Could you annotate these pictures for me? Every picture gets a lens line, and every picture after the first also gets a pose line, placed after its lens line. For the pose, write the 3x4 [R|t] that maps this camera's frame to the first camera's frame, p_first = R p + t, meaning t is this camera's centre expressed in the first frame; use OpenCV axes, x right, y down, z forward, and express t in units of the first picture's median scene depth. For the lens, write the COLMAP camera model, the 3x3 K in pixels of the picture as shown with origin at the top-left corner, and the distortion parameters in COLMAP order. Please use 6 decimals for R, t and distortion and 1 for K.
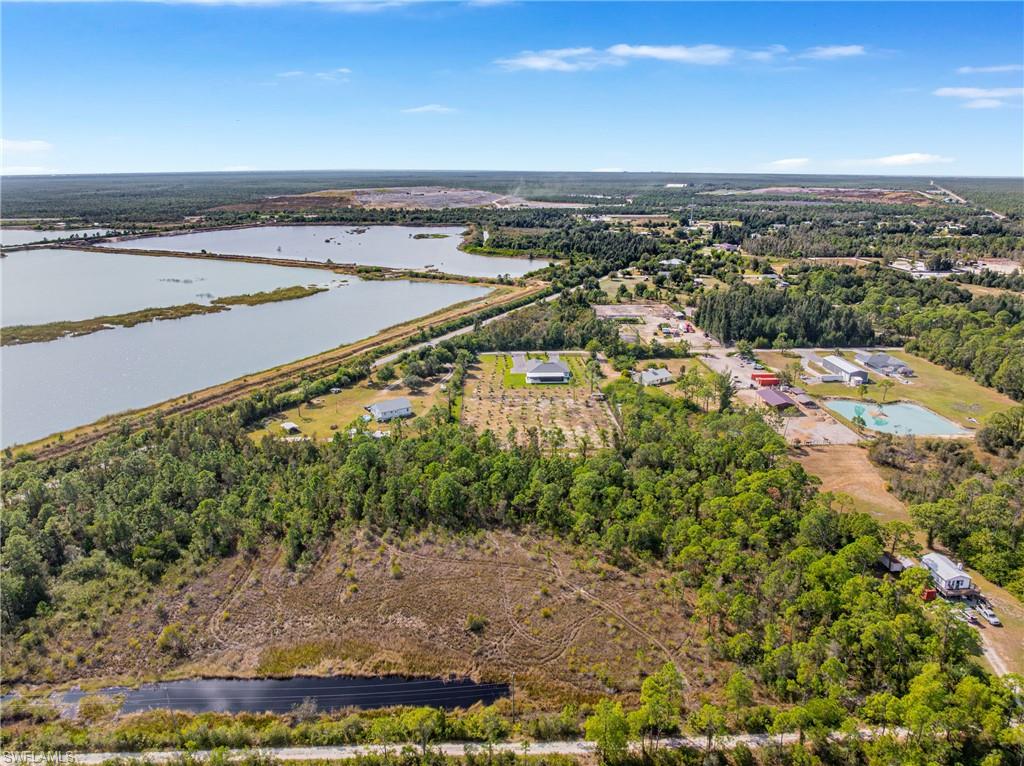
lens RADIAL K [[721.8, 0, 512.0], [0, 721.8, 383.0], [0, 0, 1]] dist [-0.045859, 0.010898]
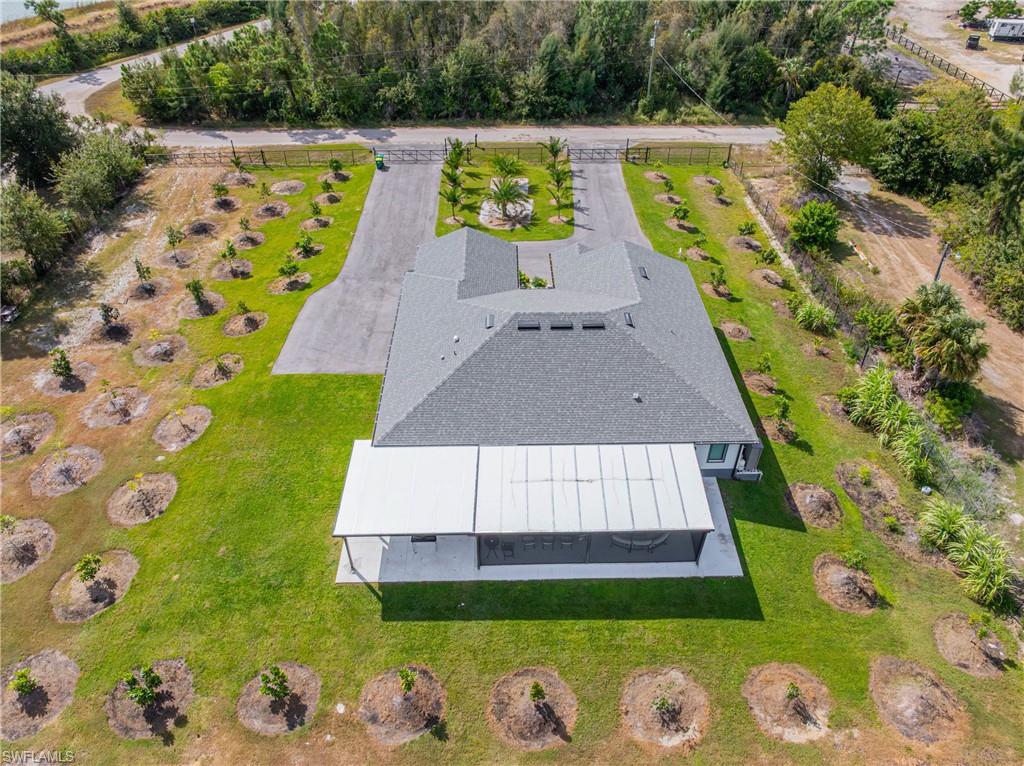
lens RADIAL K [[721.8, 0, 512.0], [0, 721.8, 383.0], [0, 0, 1]] dist [-0.045859, 0.010898]
pose [[0.999308, 0.023901, -0.028489, 0.041476], [-0.011510, 0.927276, 0.374202, -0.052967], [0.035360, -0.373615, 0.926910, 0.774906]]
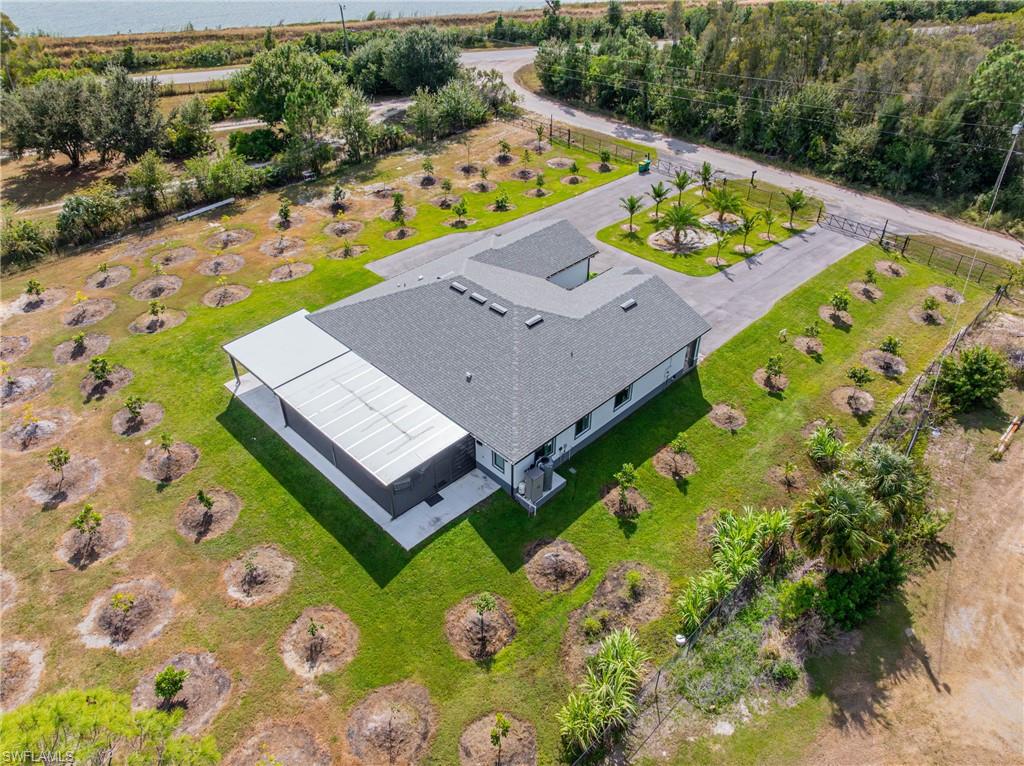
lens RADIAL K [[721.8, 0, 512.0], [0, 721.8, 383.0], [0, 0, 1]] dist [-0.045859, 0.010898]
pose [[0.665444, 0.453675, -0.592759, 0.119793], [-0.220247, 0.878087, 0.424800, -0.059538], [0.713215, -0.152127, 0.684238, 0.797444]]
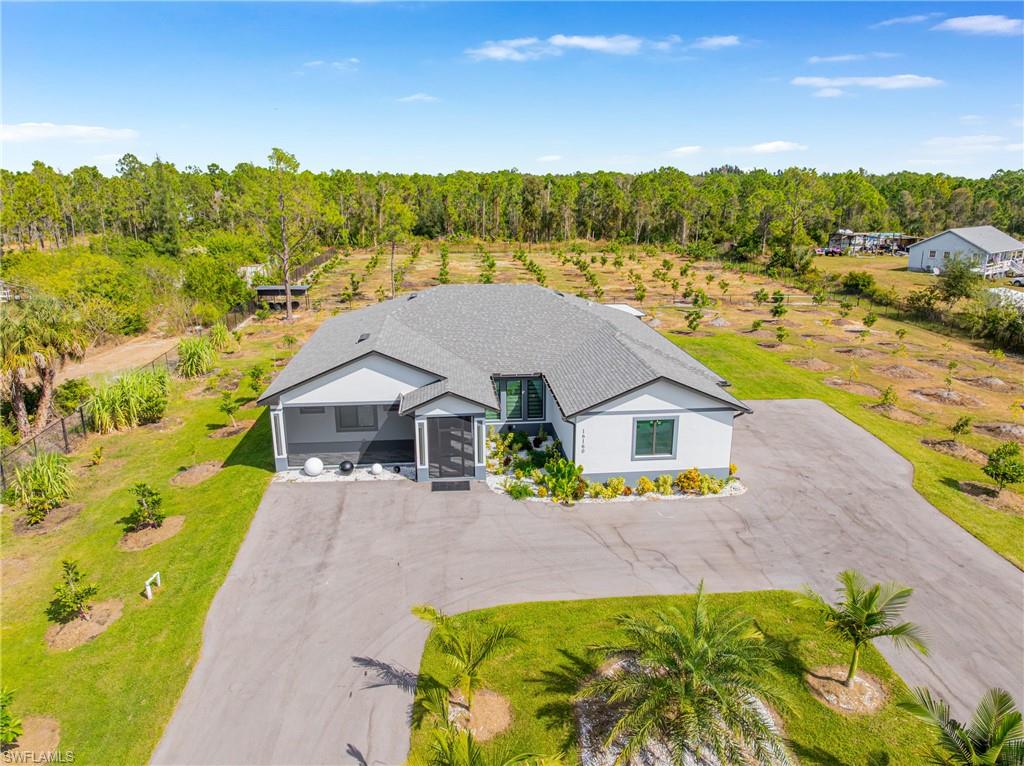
lens RADIAL K [[721.8, 0, 512.0], [0, 721.8, 383.0], [0, 0, 1]] dist [-0.045859, 0.010898]
pose [[-0.999289, 0.014272, -0.034907, 0.045114], [-0.006942, 0.840197, 0.542236, -0.065937], [0.037068, 0.542093, -0.839501, 0.961818]]
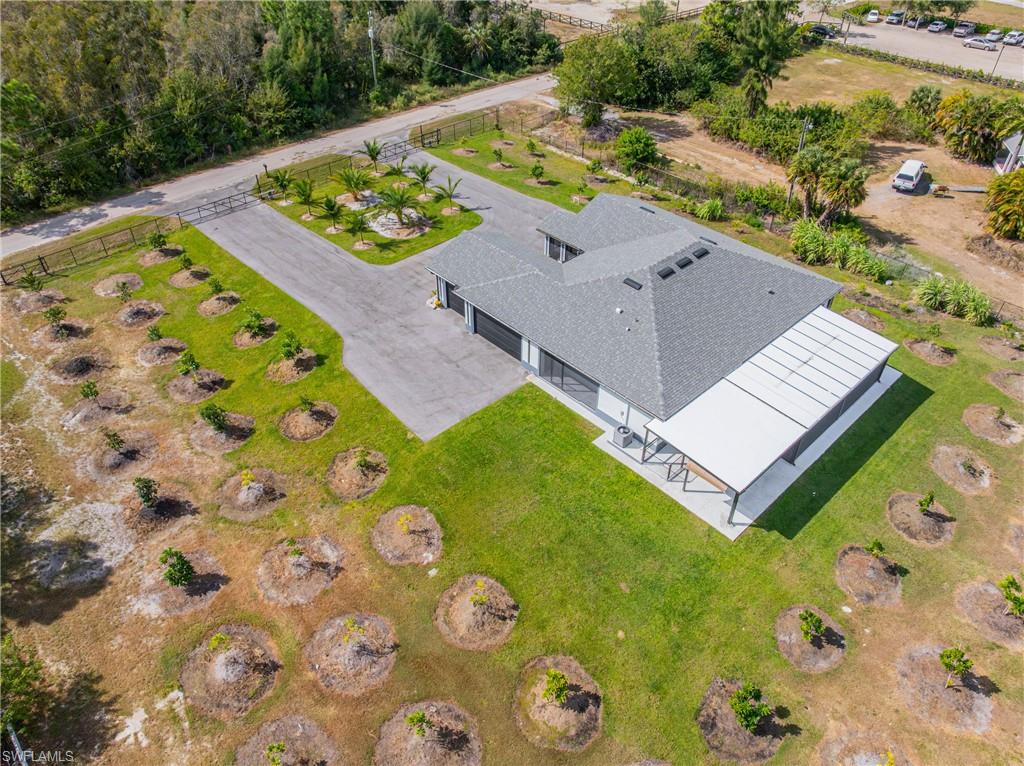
lens RADIAL K [[721.8, 0, 512.0], [0, 721.8, 383.0], [0, 0, 1]] dist [-0.045859, 0.010898]
pose [[0.766092, -0.406147, 0.498144, -0.038934], [0.186058, 0.881996, 0.432973, -0.060058], [-0.615212, -0.239013, 0.751257, 0.798697]]
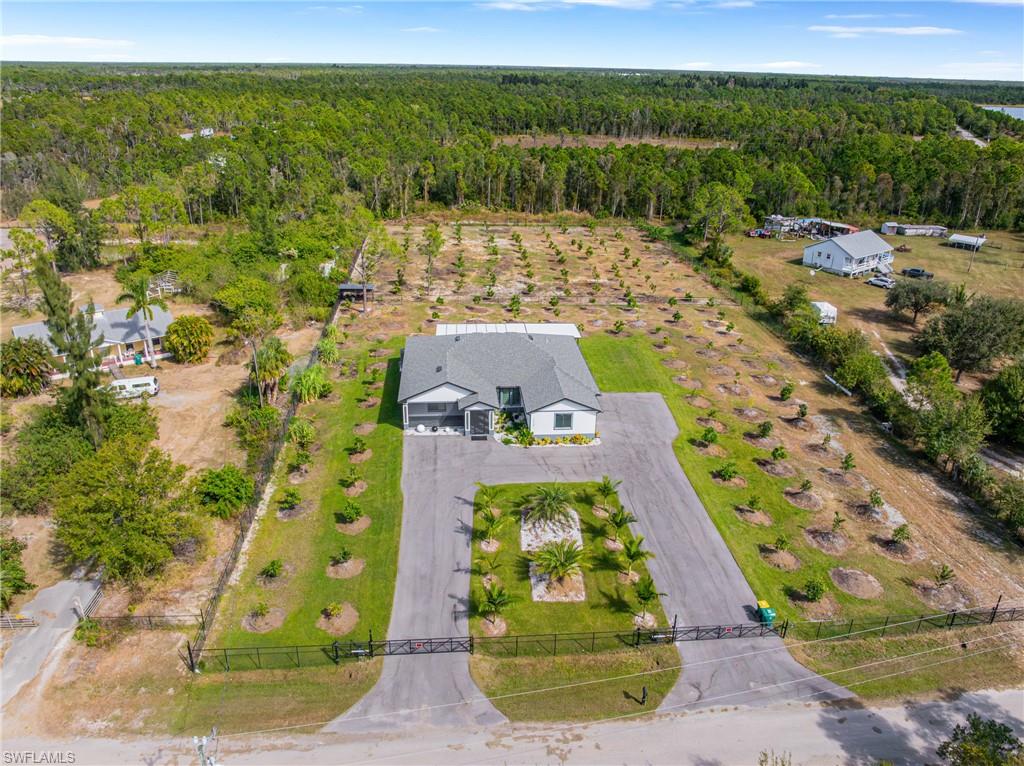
lens RADIAL K [[744.5, 0, 512.0], [0, 744.5, 383.0], [0, 0, 1]] dist [-0.039028, 0.002893]
pose [[-0.999366, -0.001799, -0.035565, 0.047348], [-0.024463, 0.760443, 0.648944, -0.144517], [0.025878, 0.649402, -0.760005, 1.034307]]
